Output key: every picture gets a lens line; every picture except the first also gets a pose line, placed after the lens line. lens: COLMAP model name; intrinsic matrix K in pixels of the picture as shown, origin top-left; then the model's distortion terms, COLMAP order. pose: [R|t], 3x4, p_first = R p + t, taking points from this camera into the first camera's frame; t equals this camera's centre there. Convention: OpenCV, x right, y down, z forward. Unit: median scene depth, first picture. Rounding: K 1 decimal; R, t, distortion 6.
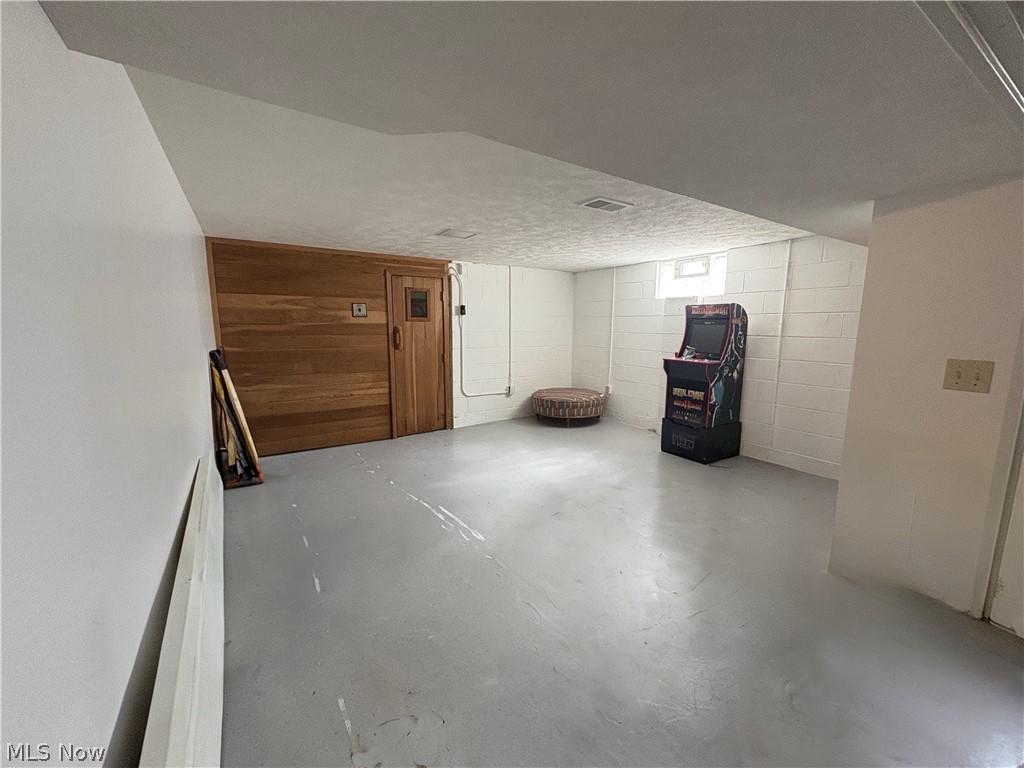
lens RADIAL K [[406.2, 0, 510.6], [0, 406.2, 382.6], [0, 0, 1]] dist [-0.000082, -0.000042]
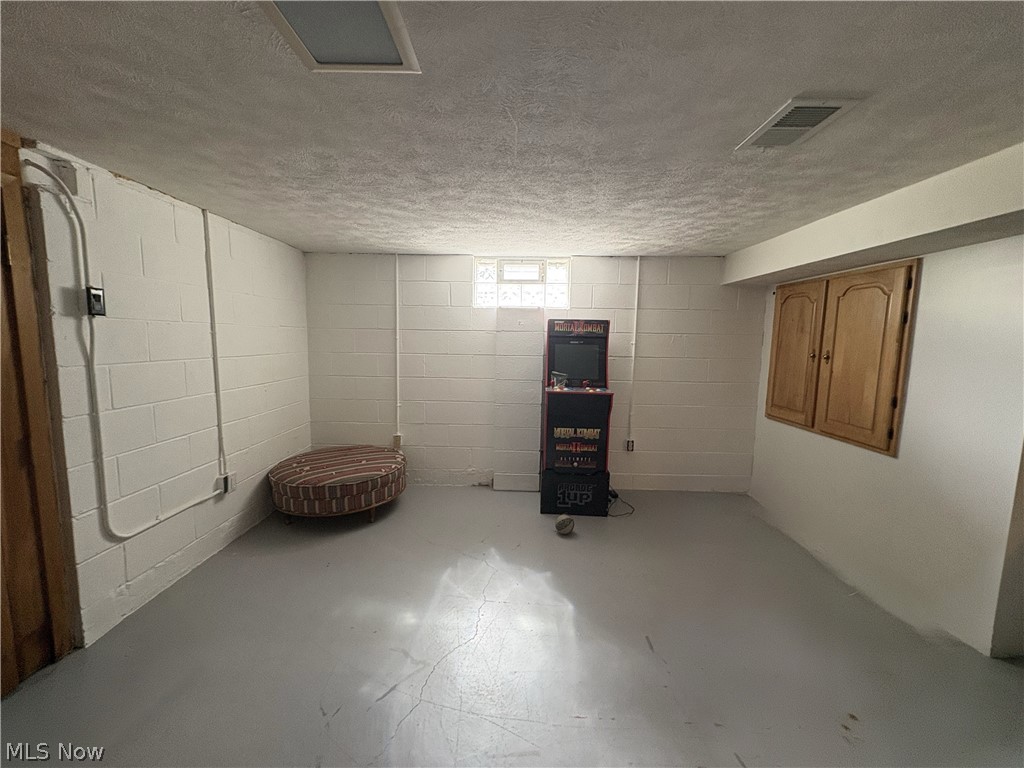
lens RADIAL K [[406.2, 0, 510.6], [0, 406.2, 382.6], [0, 0, 1]] dist [-0.000082, -0.000042]
pose [[0.552431, -0.085873, 0.829123, -0.232063], [0.105357, 0.993895, 0.032741, -0.092725], [-0.826874, 0.069267, 0.558106, 0.569800]]
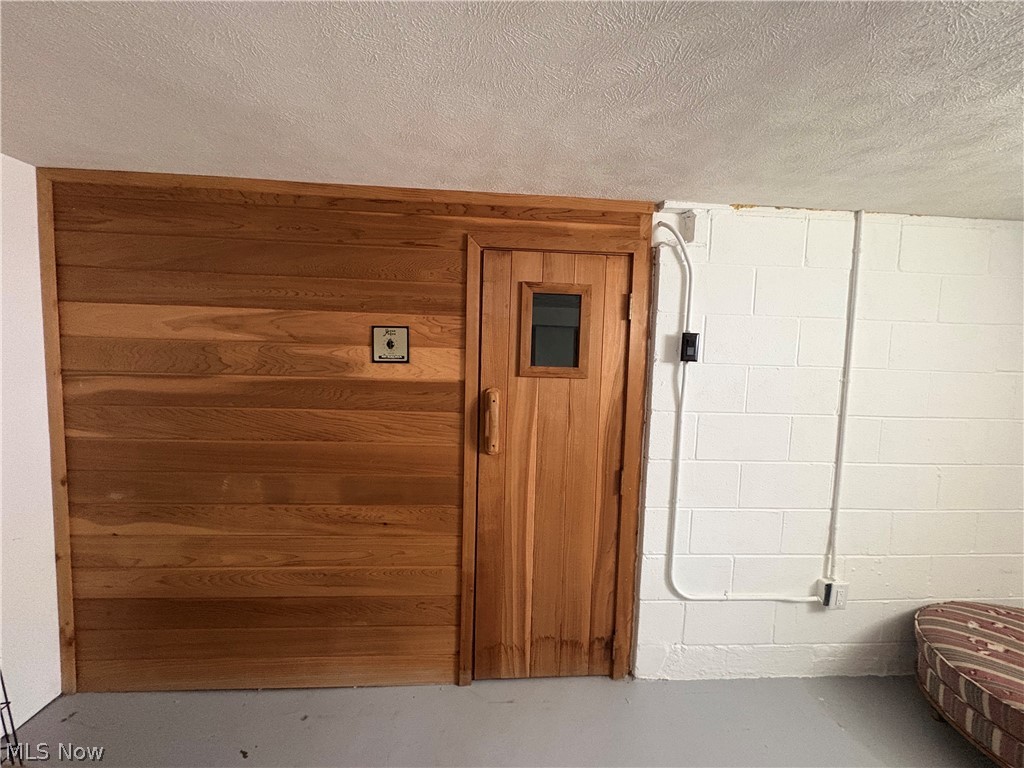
lens RADIAL K [[406.2, 0, 510.6], [0, 406.2, 382.6], [0, 0, 1]] dist [-0.000082, -0.000042]
pose [[0.872934, 0.055589, -0.484660, -0.089949], [-0.095221, 0.993793, -0.057519, -0.127597], [0.478454, 0.096360, 0.872809, 0.702123]]
